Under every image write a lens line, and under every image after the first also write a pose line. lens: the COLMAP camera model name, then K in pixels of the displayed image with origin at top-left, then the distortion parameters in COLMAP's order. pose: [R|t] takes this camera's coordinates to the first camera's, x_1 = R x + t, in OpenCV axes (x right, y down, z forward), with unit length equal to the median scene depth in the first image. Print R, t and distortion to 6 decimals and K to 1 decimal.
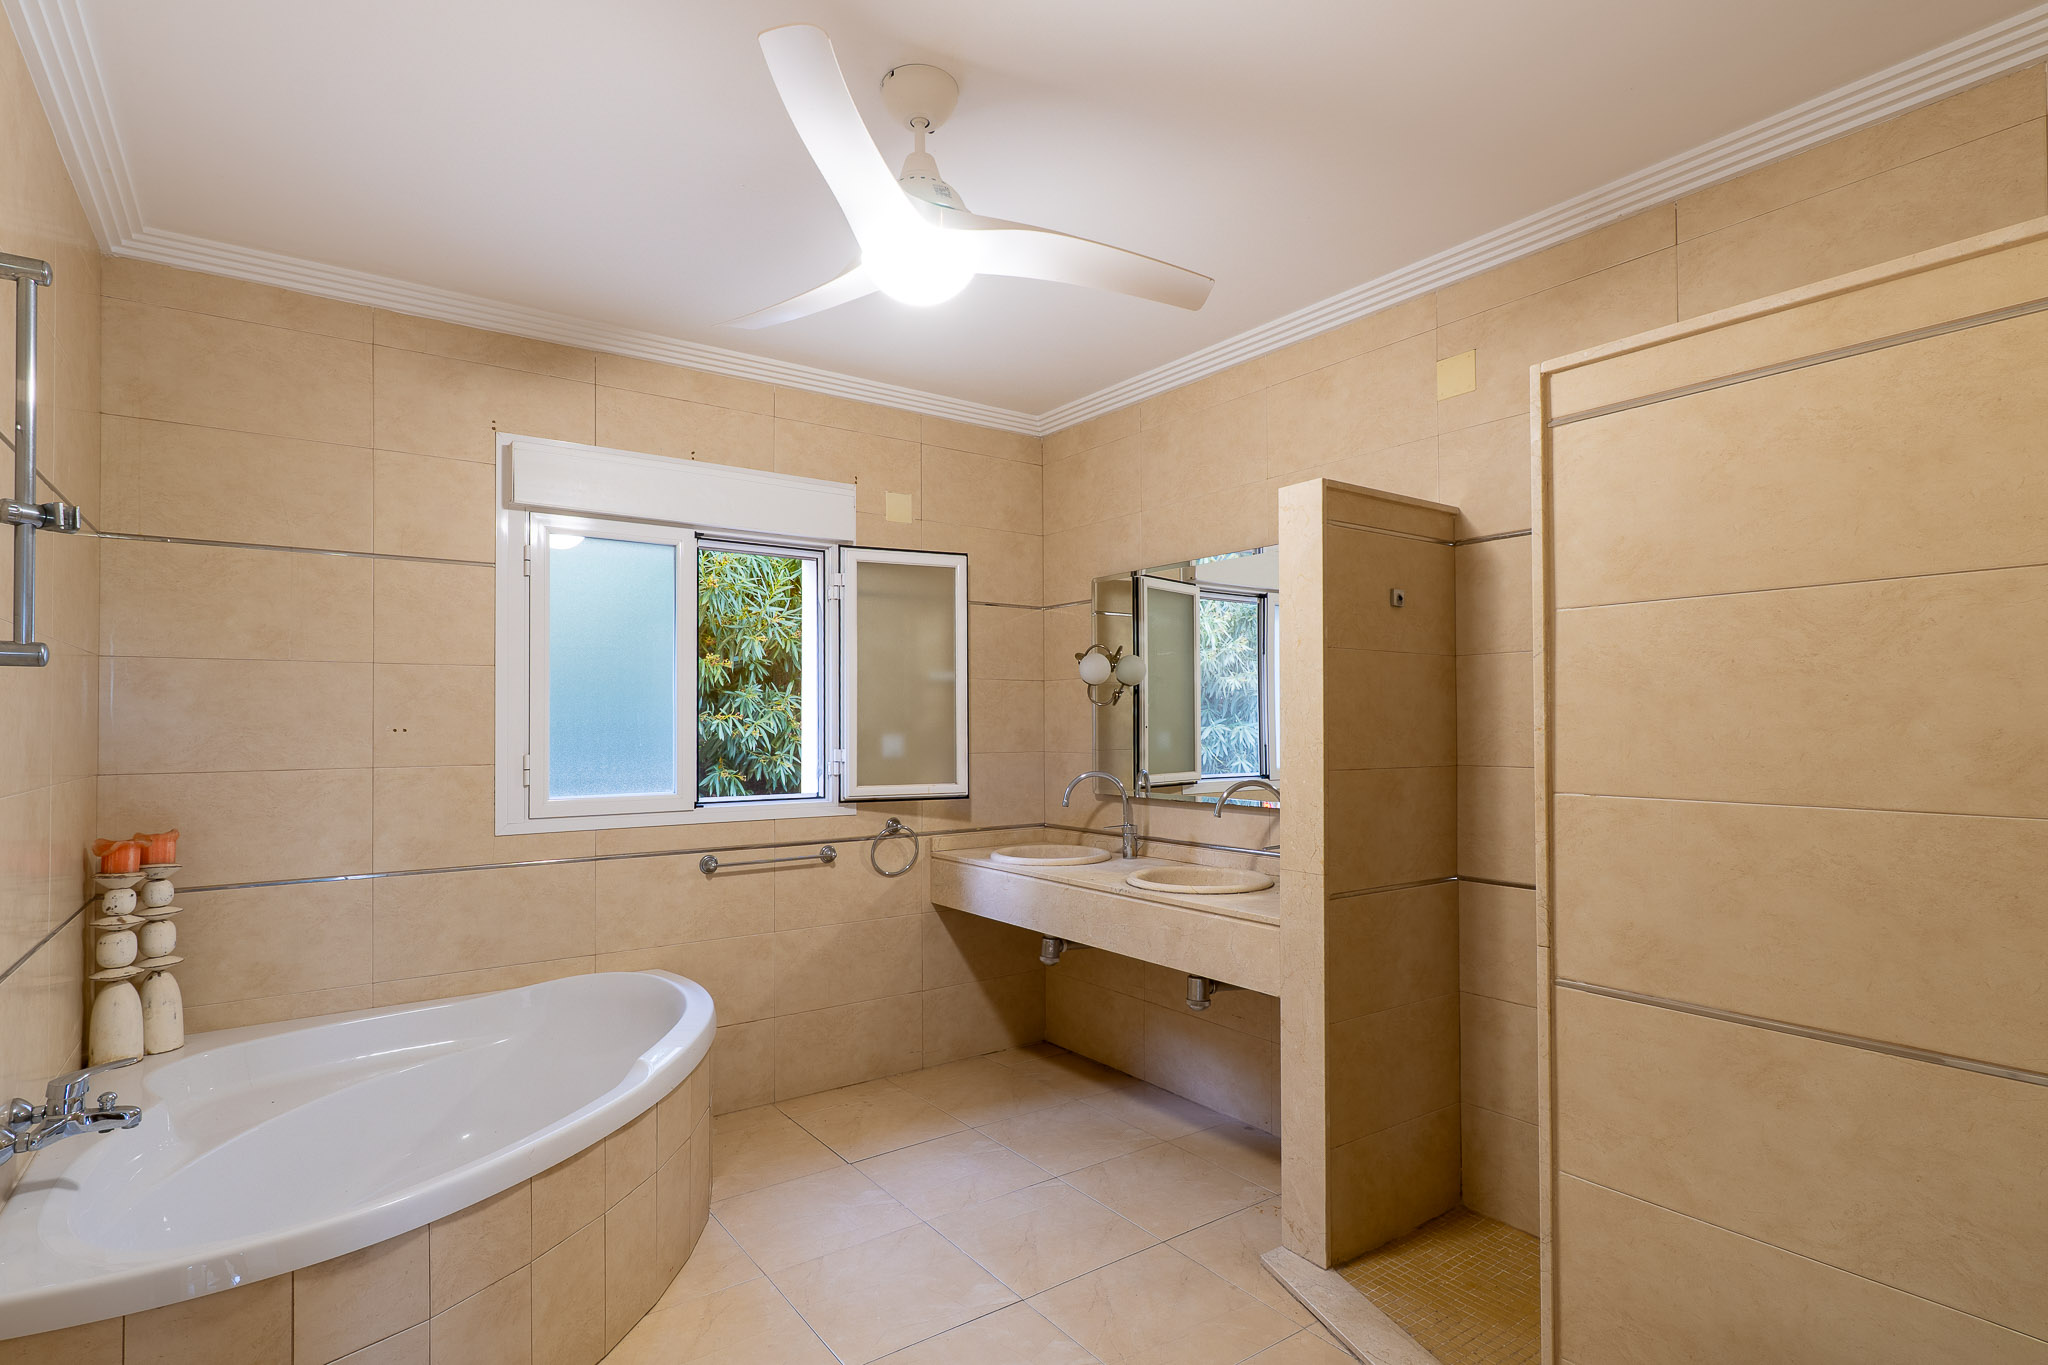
lens RADIAL K [[988.0, 0, 1032.6], [0, 988.0, 696.1], [0, 0, 1]] dist [0.001107, 0.000082]
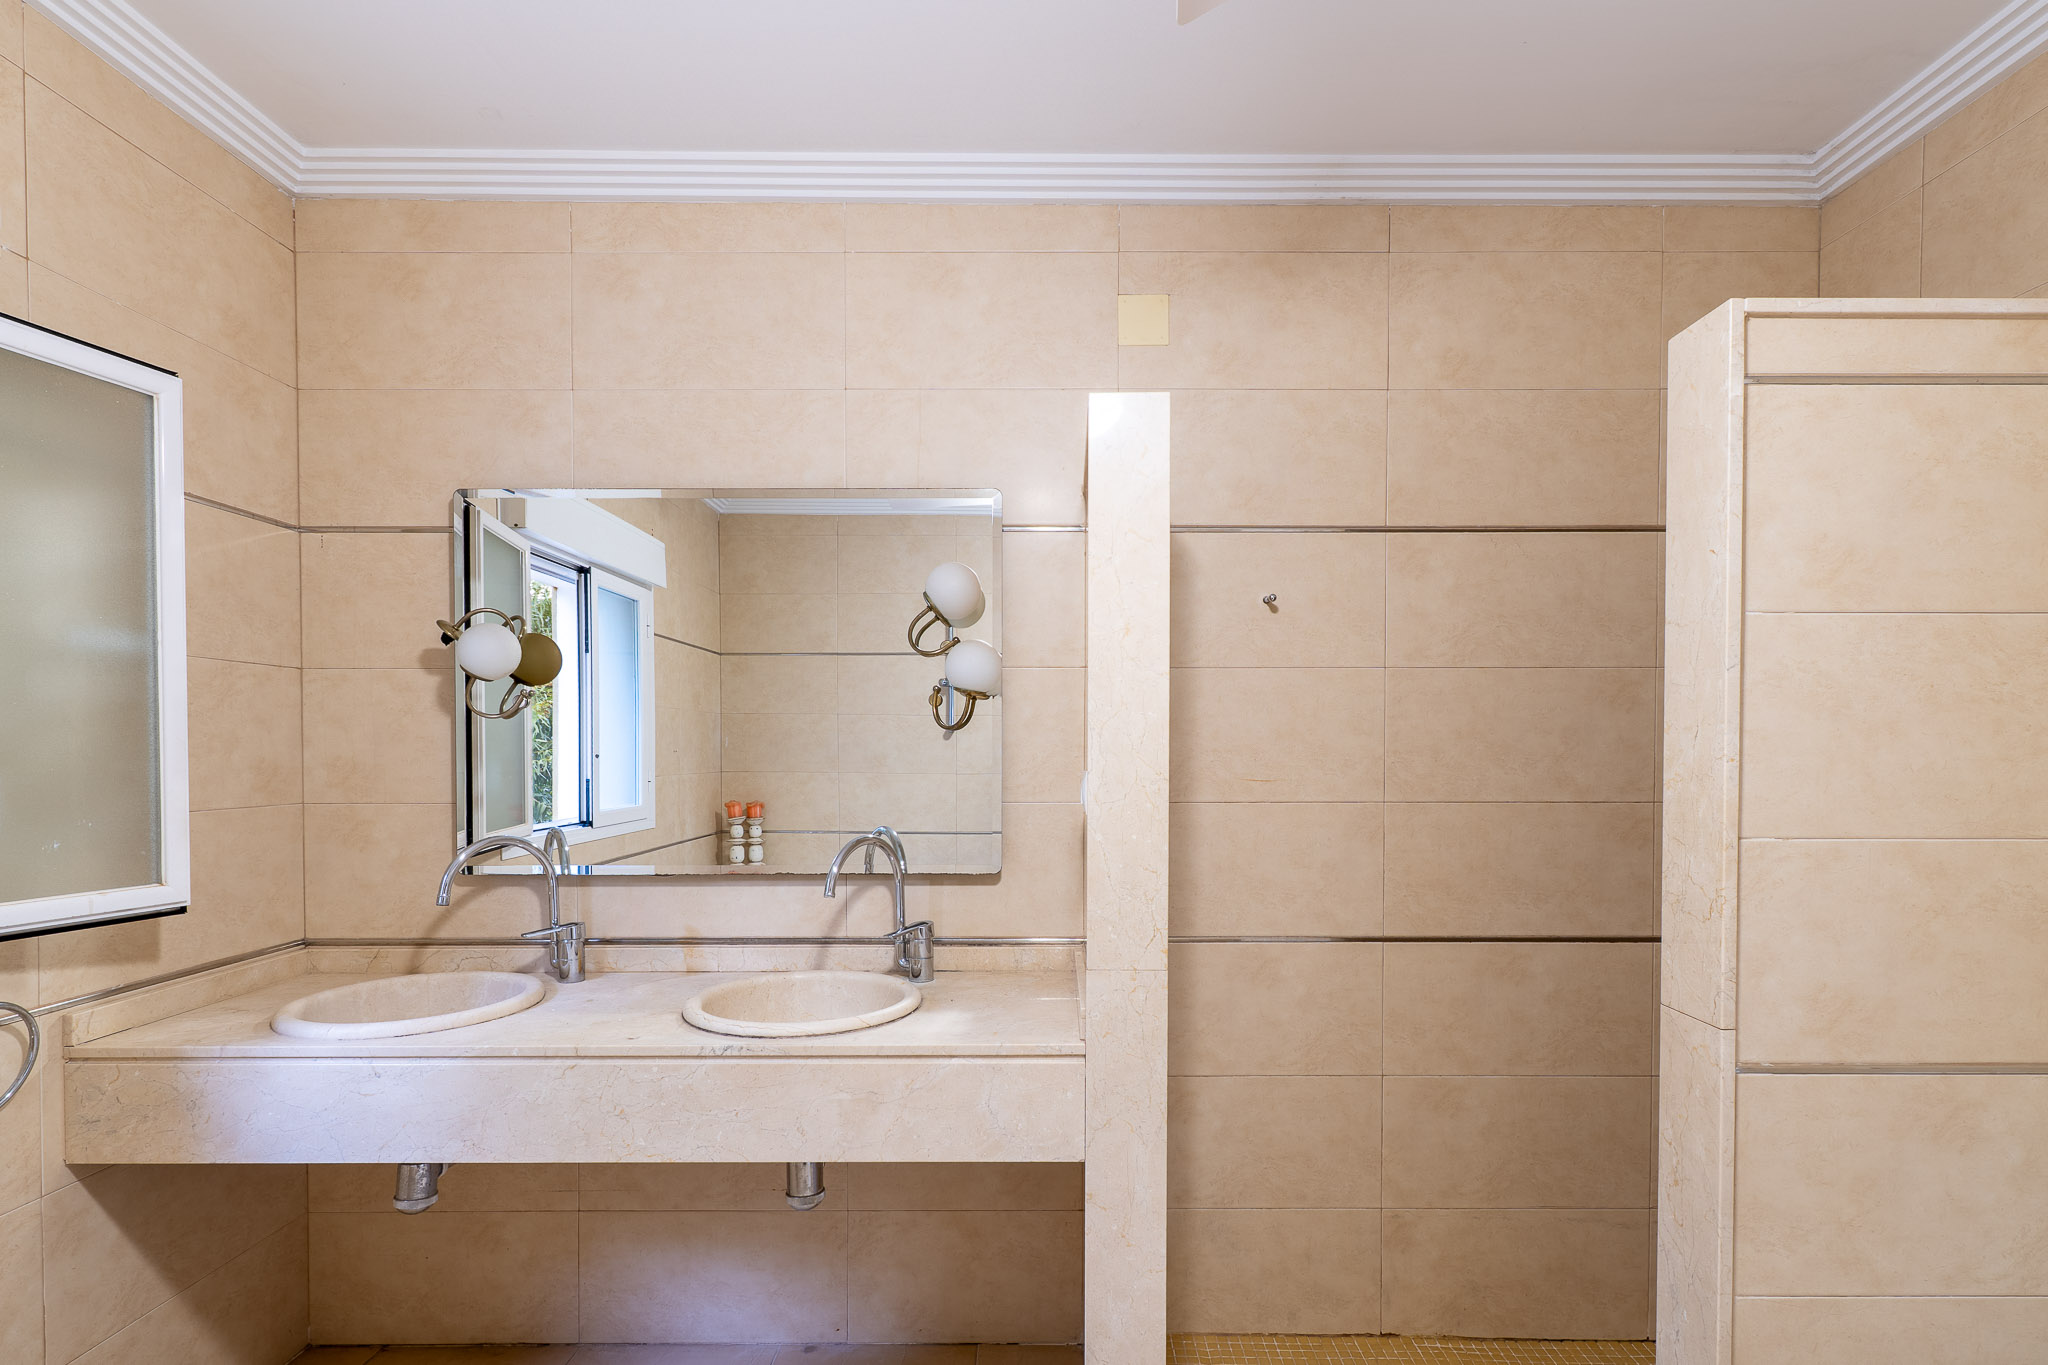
lens RADIAL K [[988.0, 0, 965.0], [0, 988.0, 756.9], [0, 0, 1]] dist [0.001107, 0.000082]
pose [[0.598288, -0.004255, 0.801270, -0.226785], [-0.024396, 0.999426, 0.023523, 0.012126], [-0.800910, -0.033622, 0.597840, 0.461758]]
